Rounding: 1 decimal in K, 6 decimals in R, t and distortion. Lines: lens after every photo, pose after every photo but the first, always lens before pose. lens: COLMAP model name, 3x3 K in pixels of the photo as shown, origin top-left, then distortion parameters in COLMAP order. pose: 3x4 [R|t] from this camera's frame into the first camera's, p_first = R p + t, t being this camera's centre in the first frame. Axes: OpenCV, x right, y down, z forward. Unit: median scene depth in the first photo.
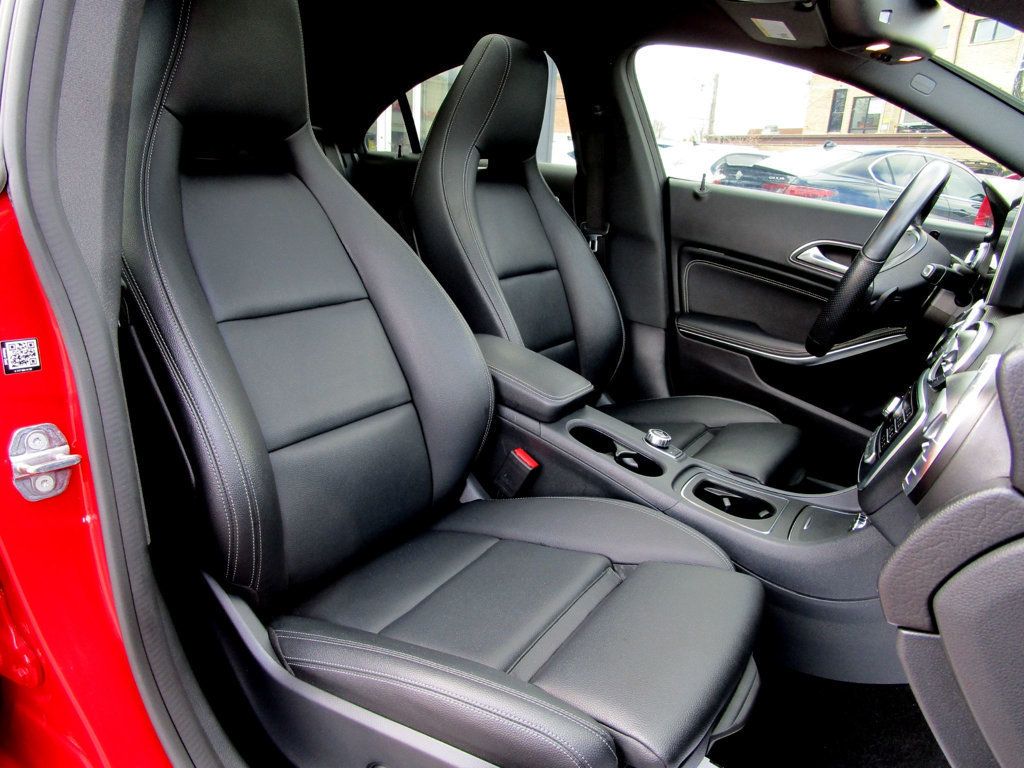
lens RADIAL K [[733.9, 0, 507.9], [0, 733.9, 382.6], [0, 0, 1]] dist [-0.042115, 0.029145]
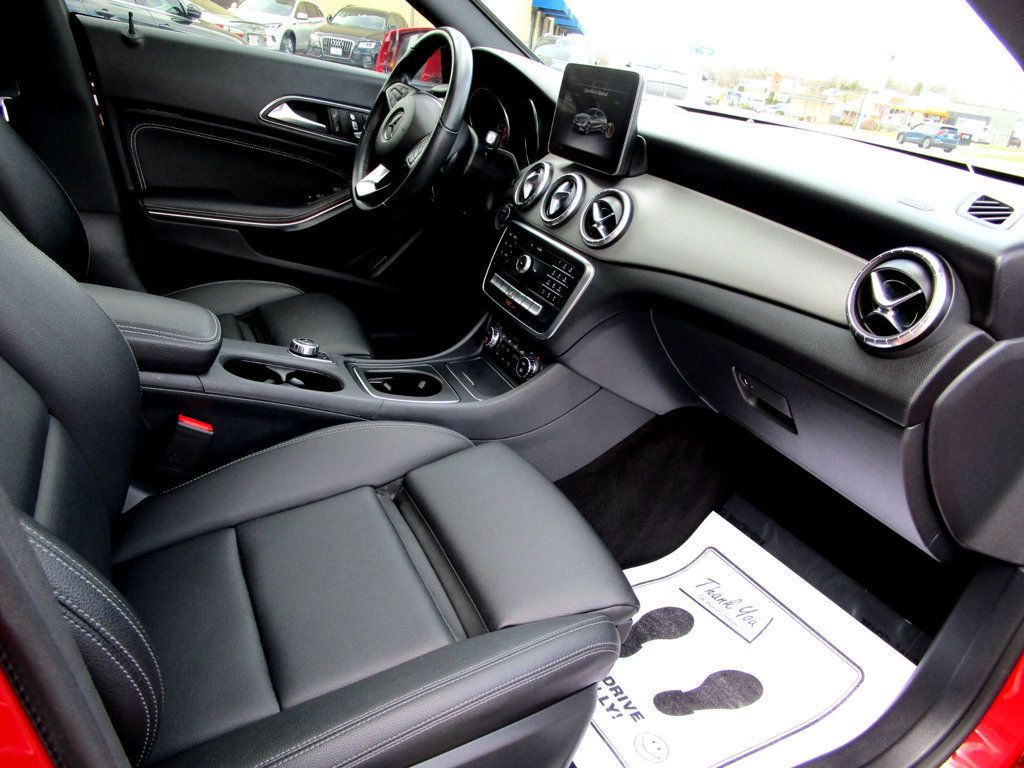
lens RADIAL K [[735.7, 0, 512.8], [0, 735.7, 381.0], [0, 0, 1]] dist [-0.027705, 0.008013]
pose [[0.519803, -0.342764, 0.782507, -0.288831], [0.148493, 0.938286, 0.312359, -0.097521], [-0.841281, -0.046168, 0.538623, 0.208998]]
